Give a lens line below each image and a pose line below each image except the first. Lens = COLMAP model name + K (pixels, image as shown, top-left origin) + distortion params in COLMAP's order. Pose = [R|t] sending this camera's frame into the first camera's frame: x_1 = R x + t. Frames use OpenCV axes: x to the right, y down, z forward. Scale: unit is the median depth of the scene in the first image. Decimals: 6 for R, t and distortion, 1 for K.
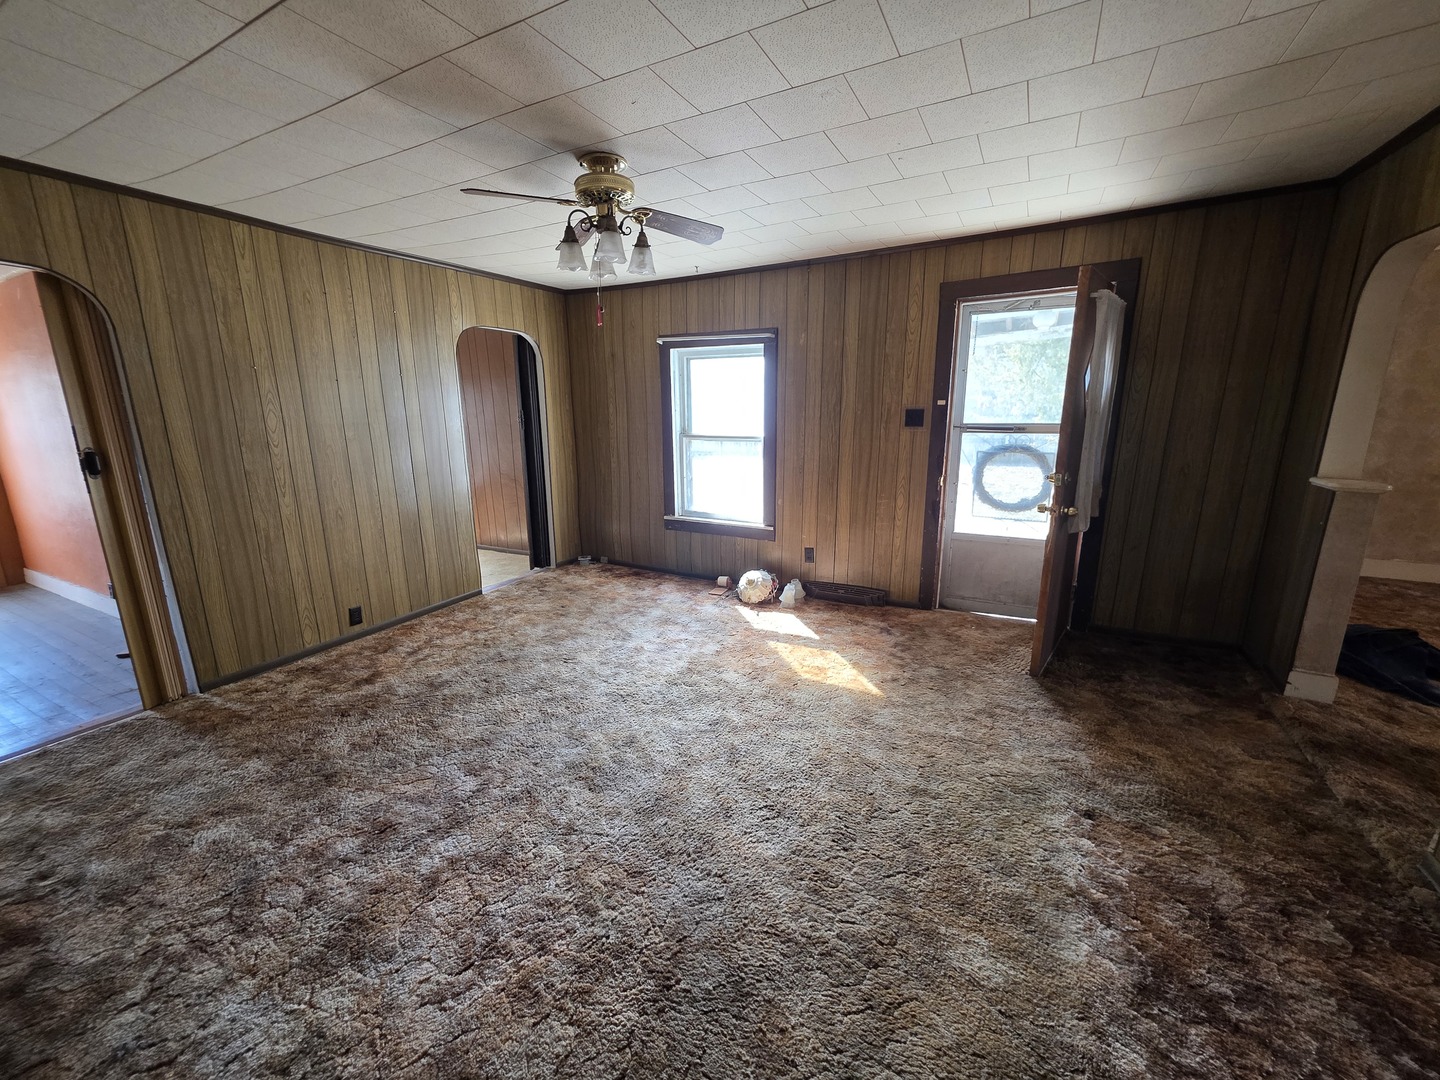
lens RADIAL K [[575.9, 0, 713.1], [0, 575.9, 526.5], [0, 0, 1]] dist [0.006533, -0.002054]
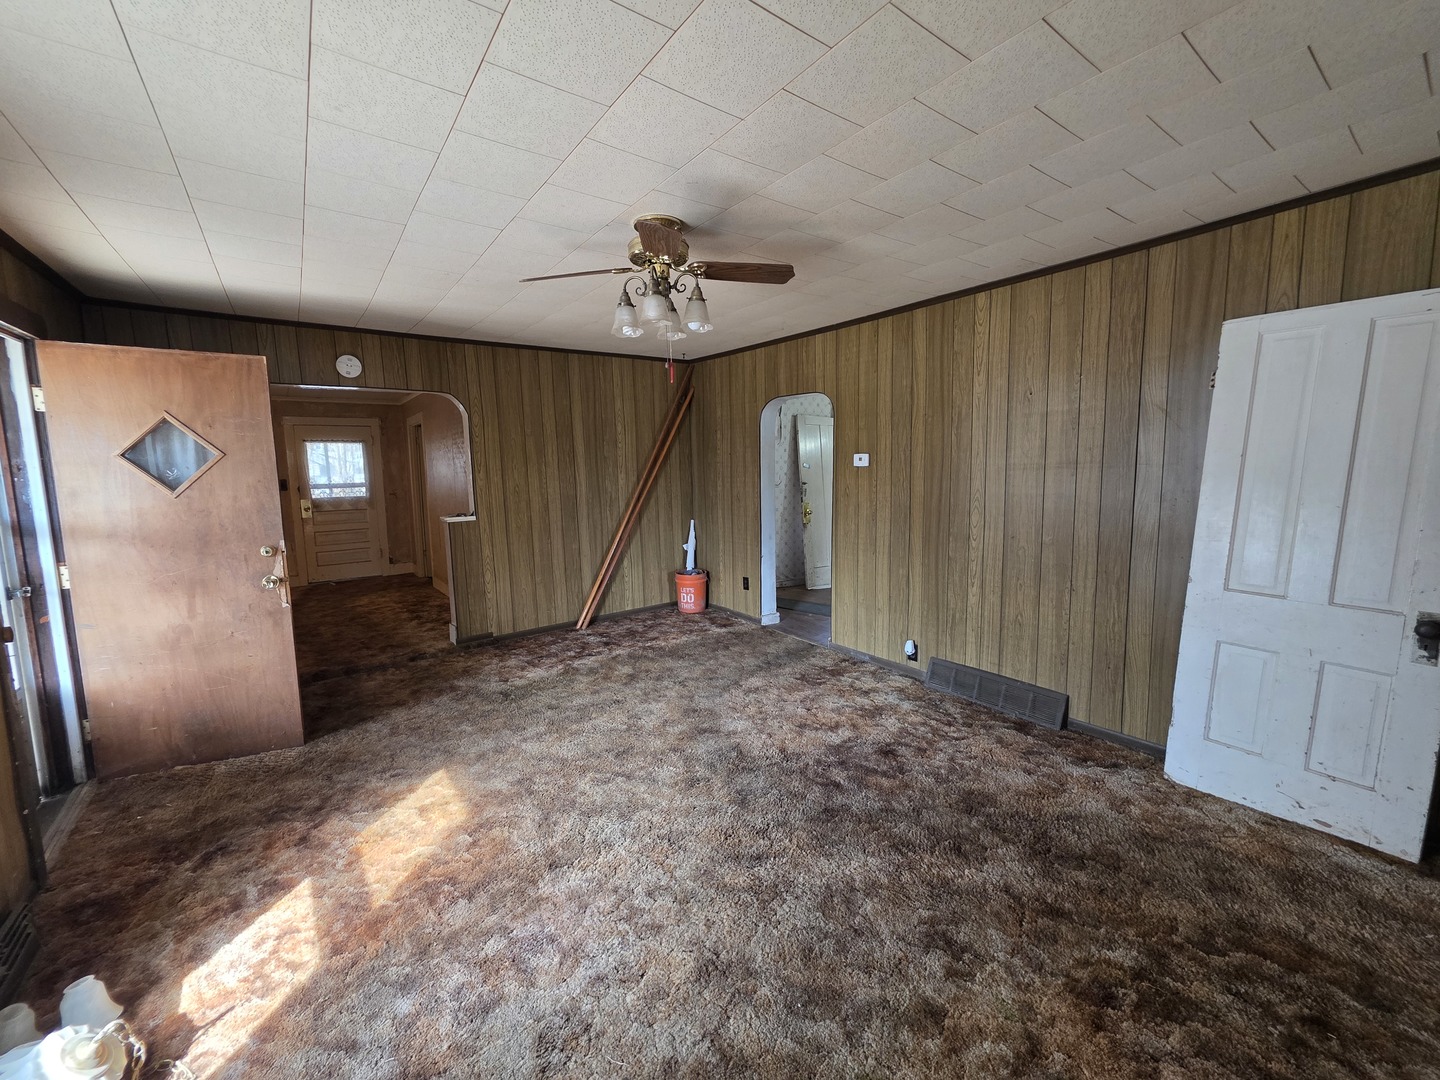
lens RADIAL K [[575.9, 0, 710.8], [0, 575.9, 527.2], [0, 0, 1]] dist [0.006533, -0.002054]
pose [[-0.905726, -0.015657, 0.423575, -0.441428], [0.124695, 0.945253, 0.301574, -0.272112], [-0.405108, 0.325961, -0.854188, 1.252155]]
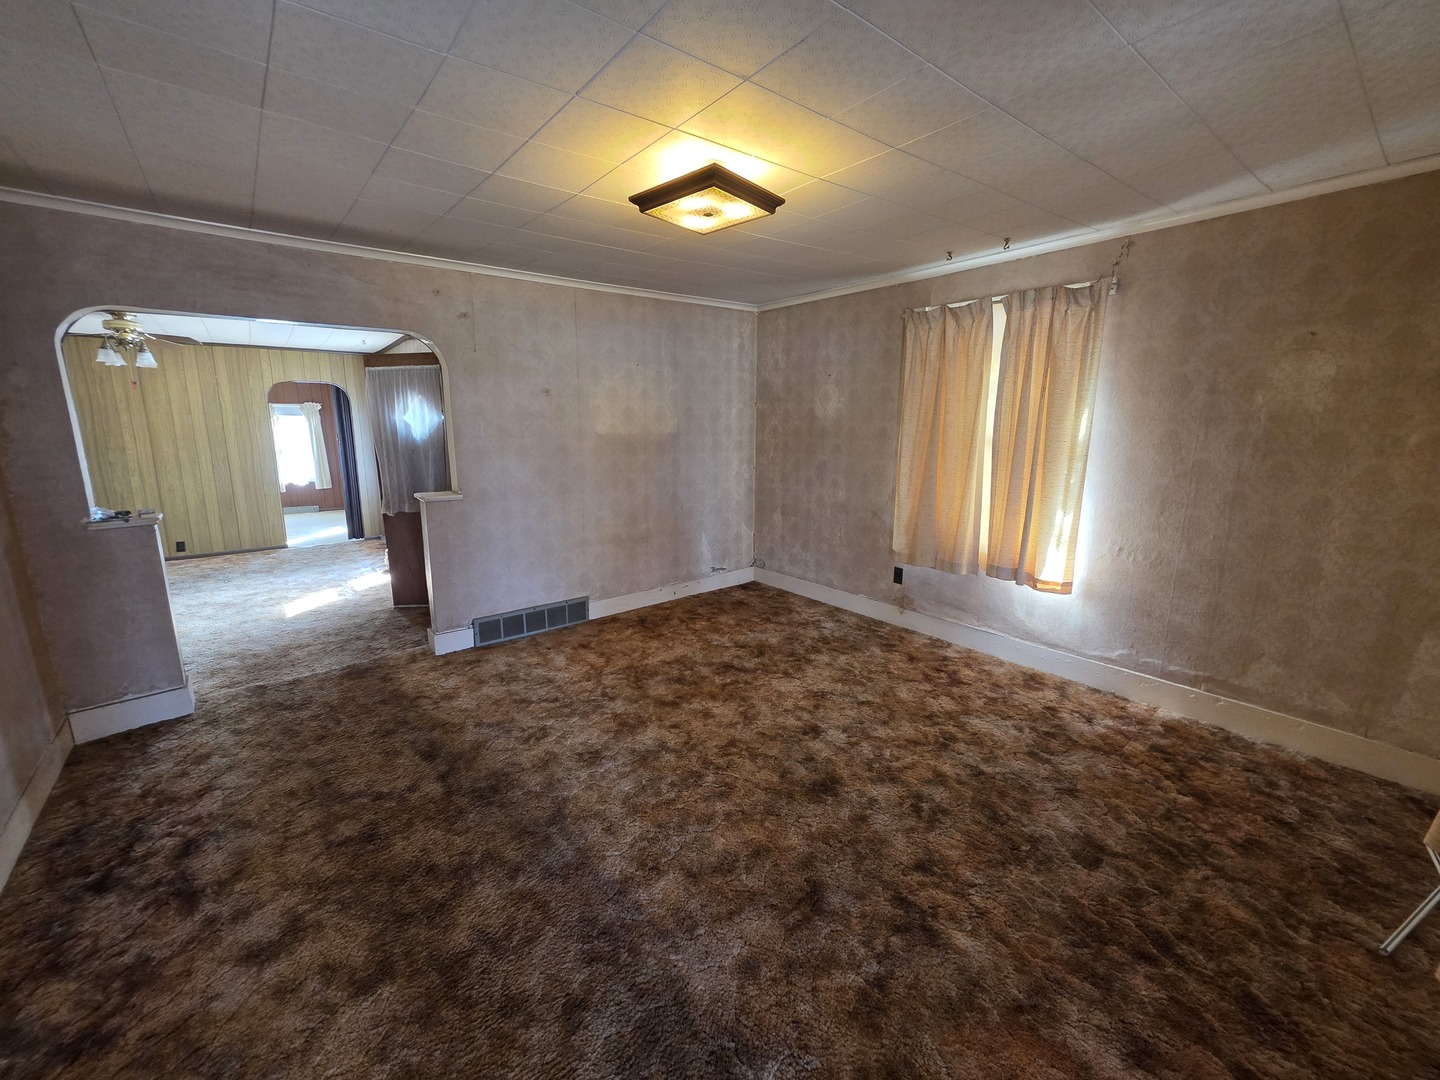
lens RADIAL K [[575.9, 0, 707.2], [0, 575.9, 528.6], [0, 0, 1]] dist [0.006533, -0.002054]
pose [[0.920356, 0.077705, -0.383283, 1.597229], [-0.090119, 0.995825, -0.014509, -0.021791], [0.380556, 0.047894, 0.923517, -0.032078]]
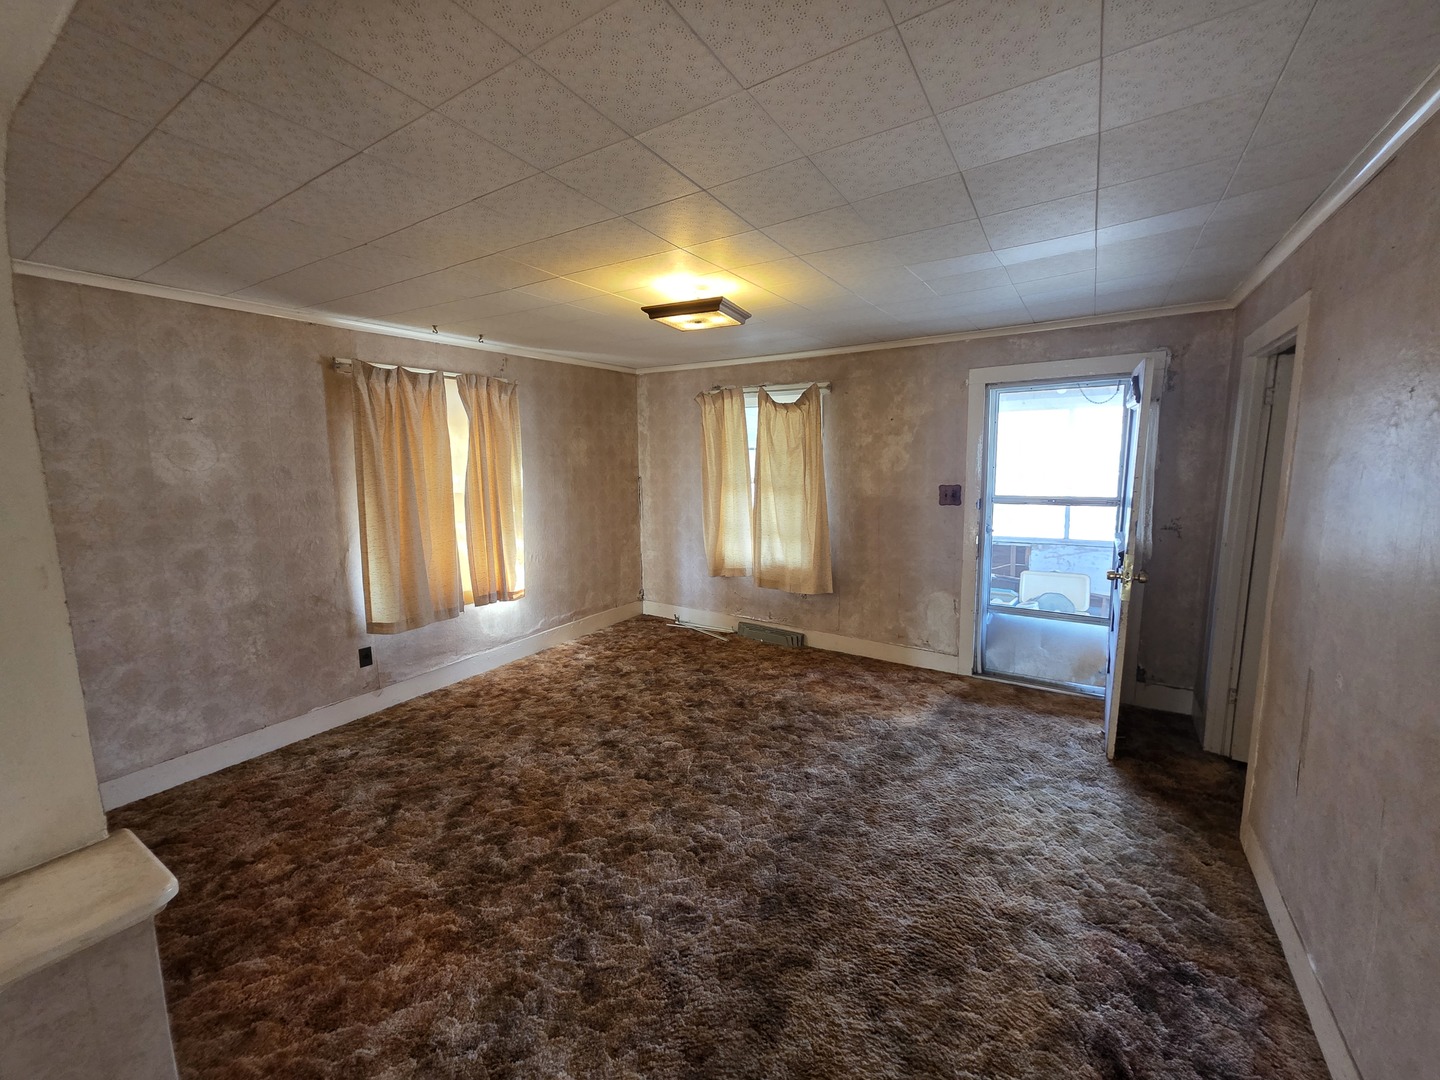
lens RADIAL K [[575.9, 0, 720.6], [0, 575.9, 528.8], [0, 0, 1]] dist [0.006533, -0.002054]
pose [[0.070624, -0.121251, 0.990106, 0.597820], [0.240038, 0.965483, 0.101114, -0.147019], [-0.968191, 0.230522, 0.097291, 0.433555]]
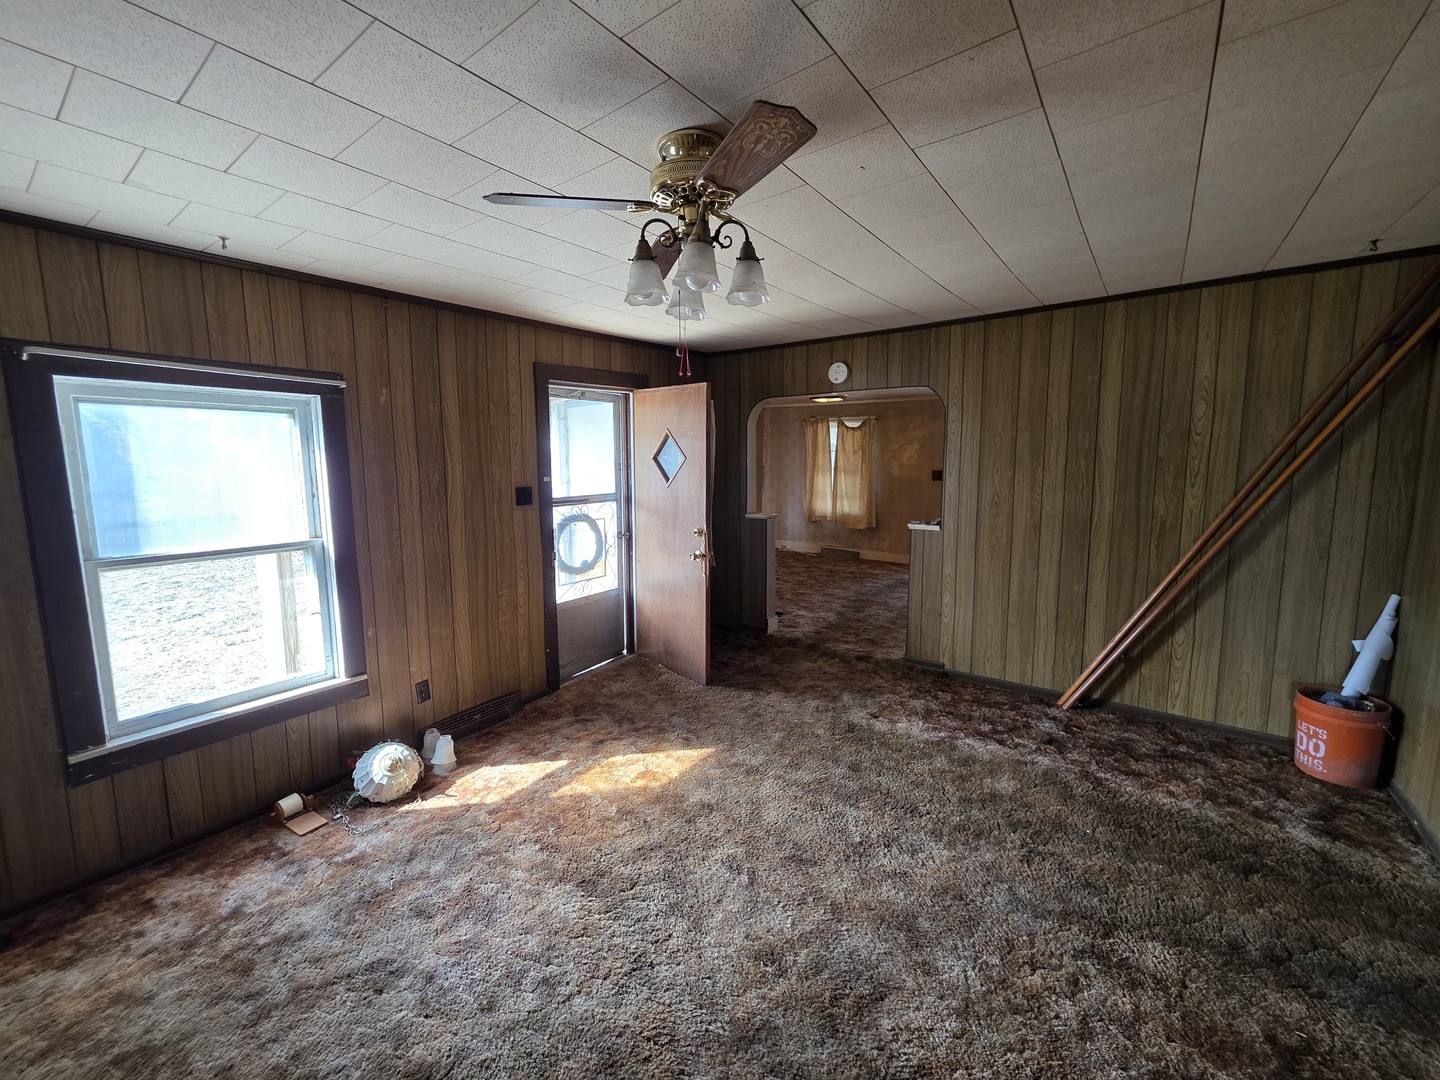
lens RADIAL K [[575.9, 0, 712.5], [0, 575.9, 526.6], [0, 0, 1]] dist [0.006533, -0.002054]
pose [[0.143891, -0.106963, 0.983796, -0.577652], [0.221146, 0.972476, 0.073387, -0.152616], [-0.964567, 0.207002, 0.163585, 0.608221]]
